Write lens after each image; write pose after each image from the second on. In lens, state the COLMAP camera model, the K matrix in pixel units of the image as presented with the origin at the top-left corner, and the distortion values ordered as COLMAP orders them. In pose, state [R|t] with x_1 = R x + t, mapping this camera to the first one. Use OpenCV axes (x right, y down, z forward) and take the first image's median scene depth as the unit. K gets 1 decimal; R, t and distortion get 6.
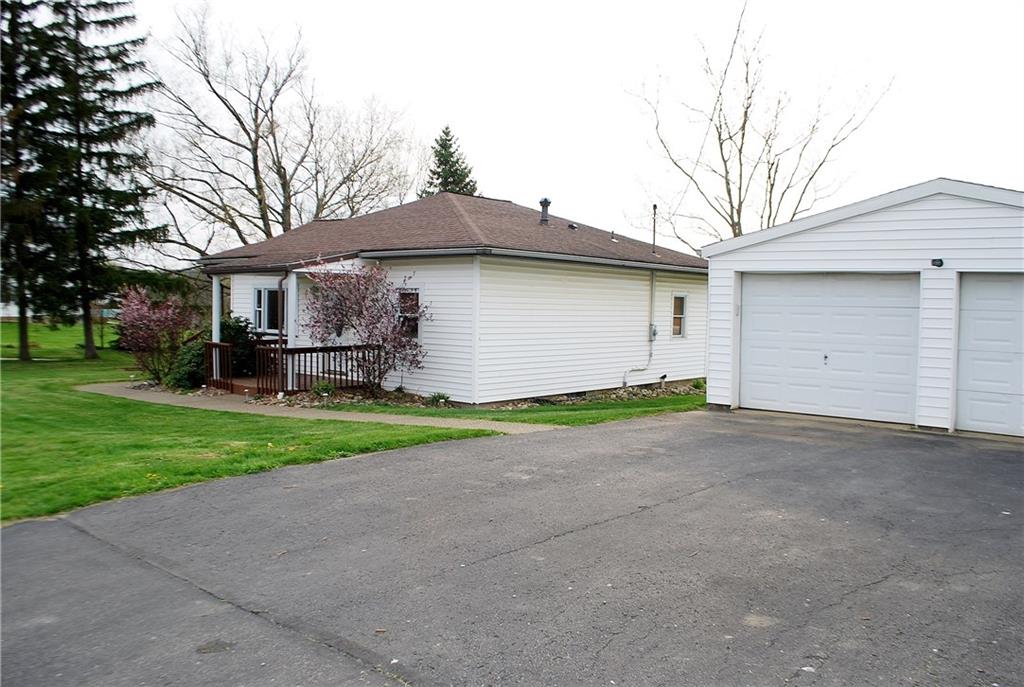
lens RADIAL K [[810.7, 0, 512.0], [0, 810.7, 343.5], [0, 0, 1]] dist [-0.073074, -0.000343]
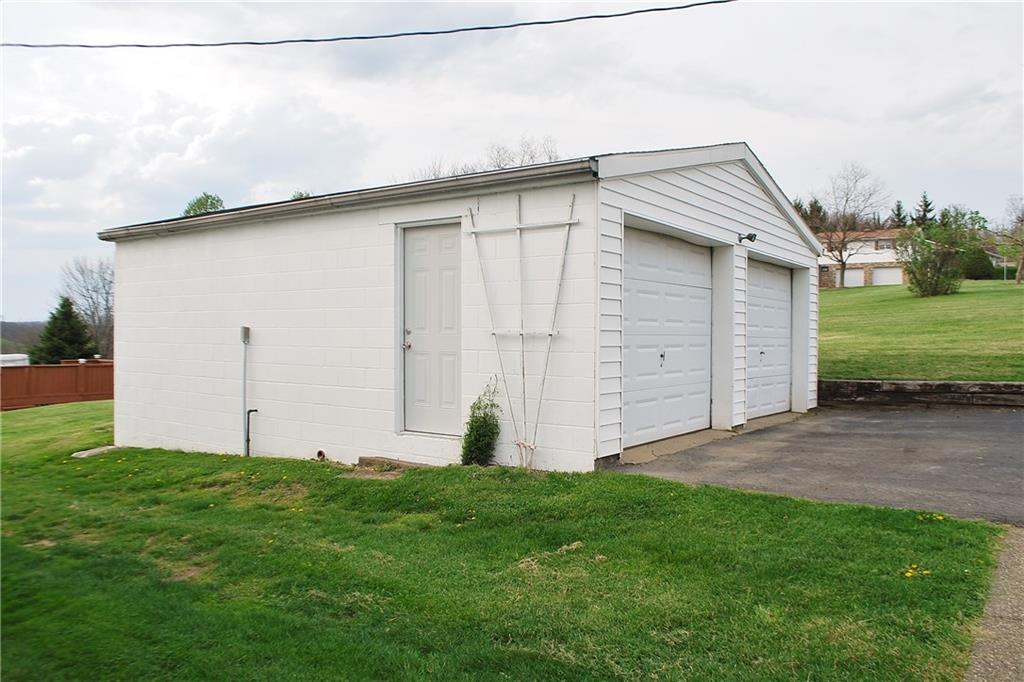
lens RADIAL K [[804.5, 0, 512.0], [0, 804.5, 341.0], [0, 0, 1]] dist [-0.095579, 0.000131]
pose [[-0.090839, -0.030279, 0.995405, -0.289332], [0.038930, 0.998666, 0.033931, -0.024907], [-0.995104, 0.041834, -0.089539, 1.203163]]
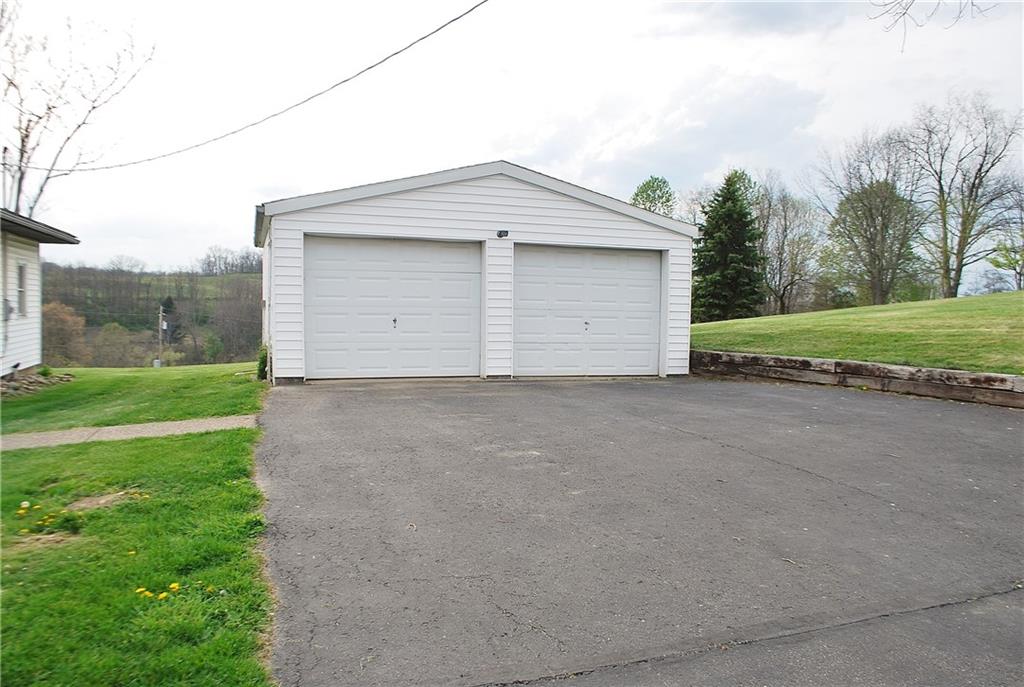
lens RADIAL K [[810.7, 0, 512.0], [0, 810.7, 343.5], [0, 0, 1]] dist [-0.073074, -0.000343]
pose [[0.504395, -0.056519, 0.861621, -0.436633], [0.036118, 0.998363, 0.044346, 0.005881], [-0.862717, 0.008752, 0.505611, 0.348862]]
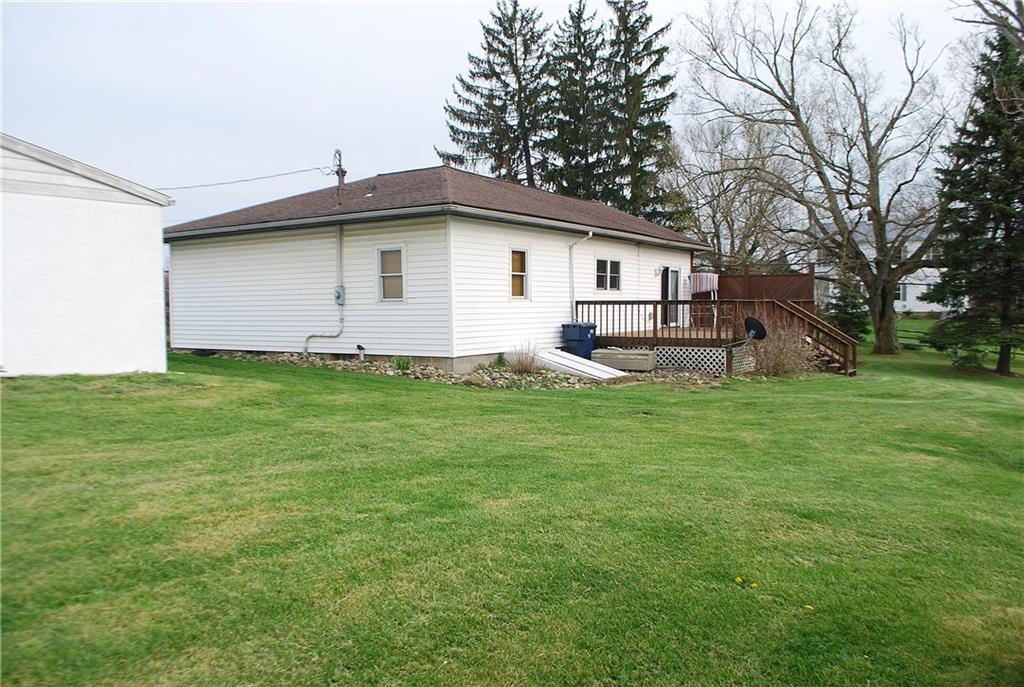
lens RADIAL K [[810.7, 0, 512.0], [0, 810.7, 343.5], [0, 0, 1]] dist [-0.073074, -0.000343]
pose [[0.096771, 0.015525, -0.995186, 1.923741], [-0.036330, 0.999267, 0.012056, 0.038626], [0.994643, 0.034988, 0.097264, 1.994642]]
